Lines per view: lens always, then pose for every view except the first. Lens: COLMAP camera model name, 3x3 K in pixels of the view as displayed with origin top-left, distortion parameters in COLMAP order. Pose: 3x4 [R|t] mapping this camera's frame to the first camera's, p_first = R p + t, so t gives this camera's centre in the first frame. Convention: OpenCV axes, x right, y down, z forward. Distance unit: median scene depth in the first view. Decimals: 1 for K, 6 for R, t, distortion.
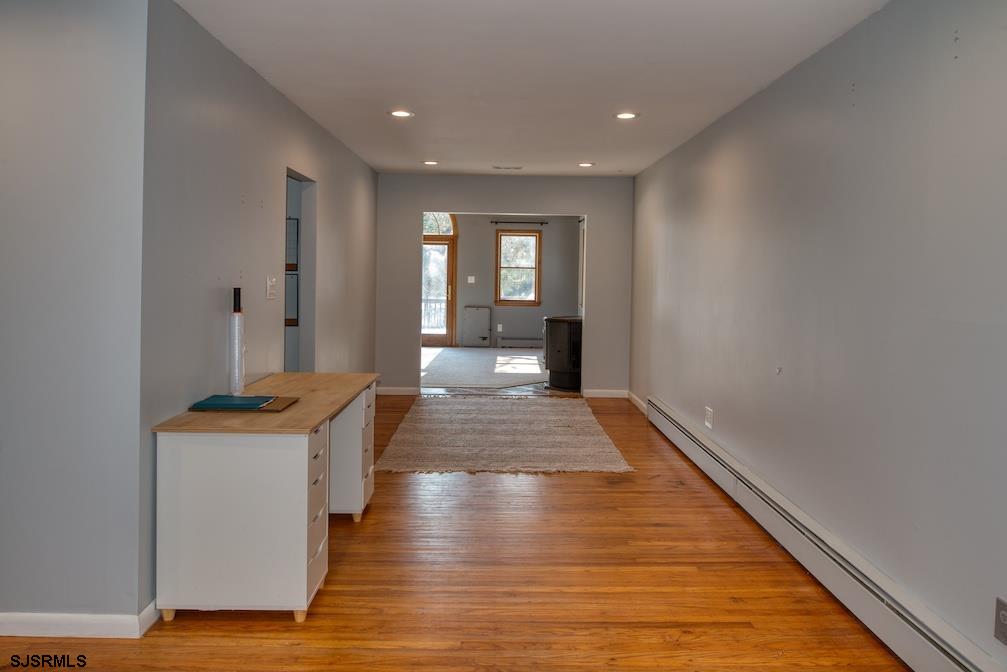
lens RADIAL K [[696.7, 0, 504.0], [0, 696.7, 280.6], [0, 0, 1]] dist [-0.005285, -0.005160]
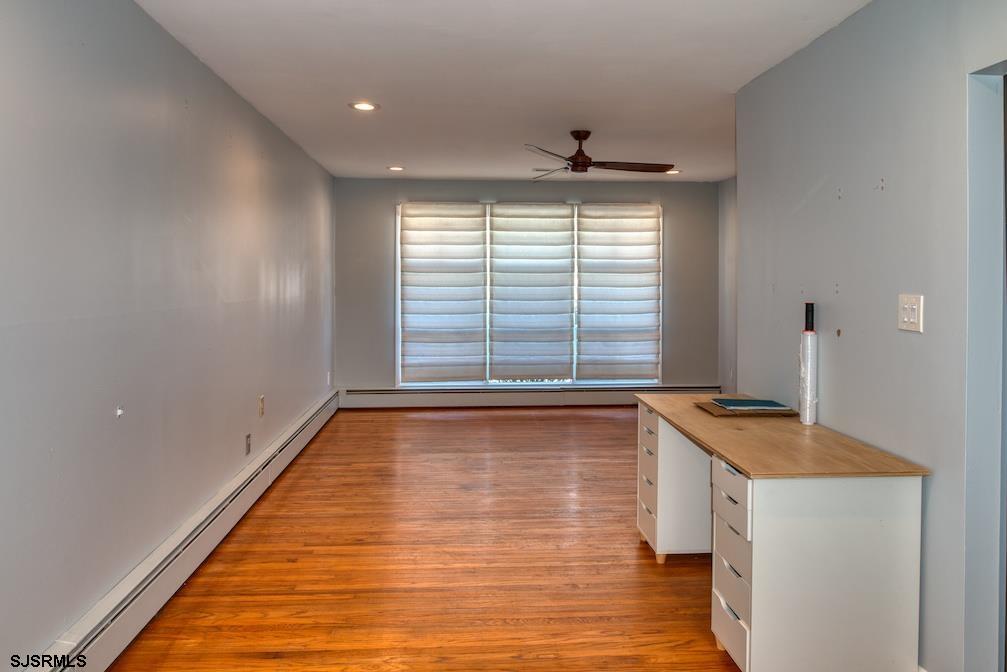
lens RADIAL K [[696.7, 0, 504.0], [0, 696.7, 280.6], [0, 0, 1]] dist [-0.005285, -0.005160]
pose [[-0.998033, -0.018951, -0.059758, 0.055029], [-0.019875, 0.999692, 0.014896, -0.023551], [0.059457, 0.016055, -0.998102, 1.853959]]
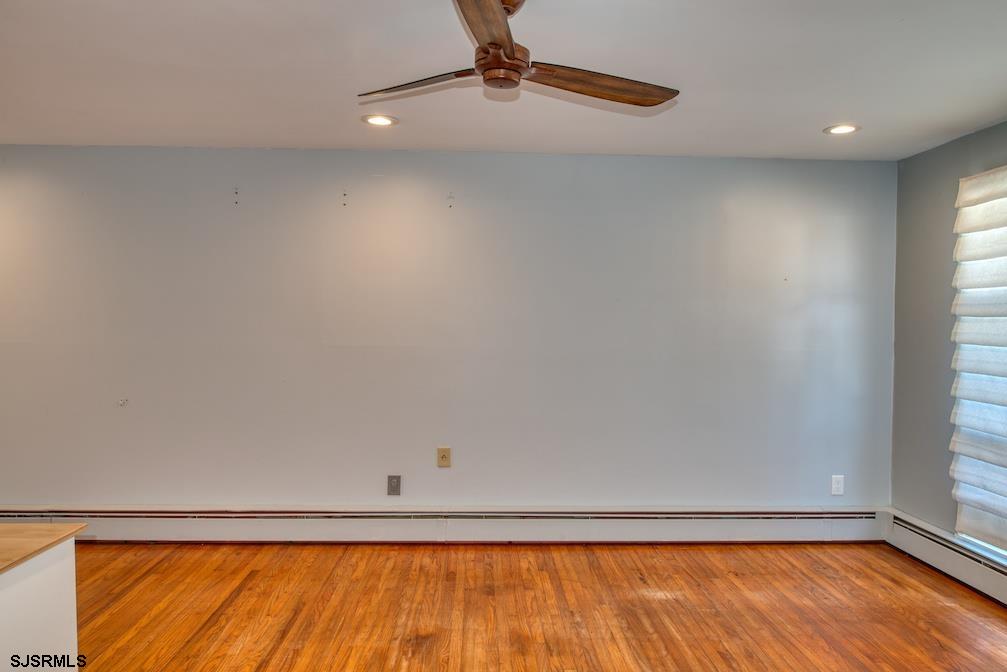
lens RADIAL K [[690.9, 0, 503.5], [0, 690.9, 336.0], [0, 0, 1]] dist [-0.005584, -0.004011]
pose [[-0.029945, -0.026071, 0.999211, -0.831541], [0.002031, 0.999656, 0.026144, -0.011340], [-0.999549, 0.002812, -0.029882, 0.430625]]
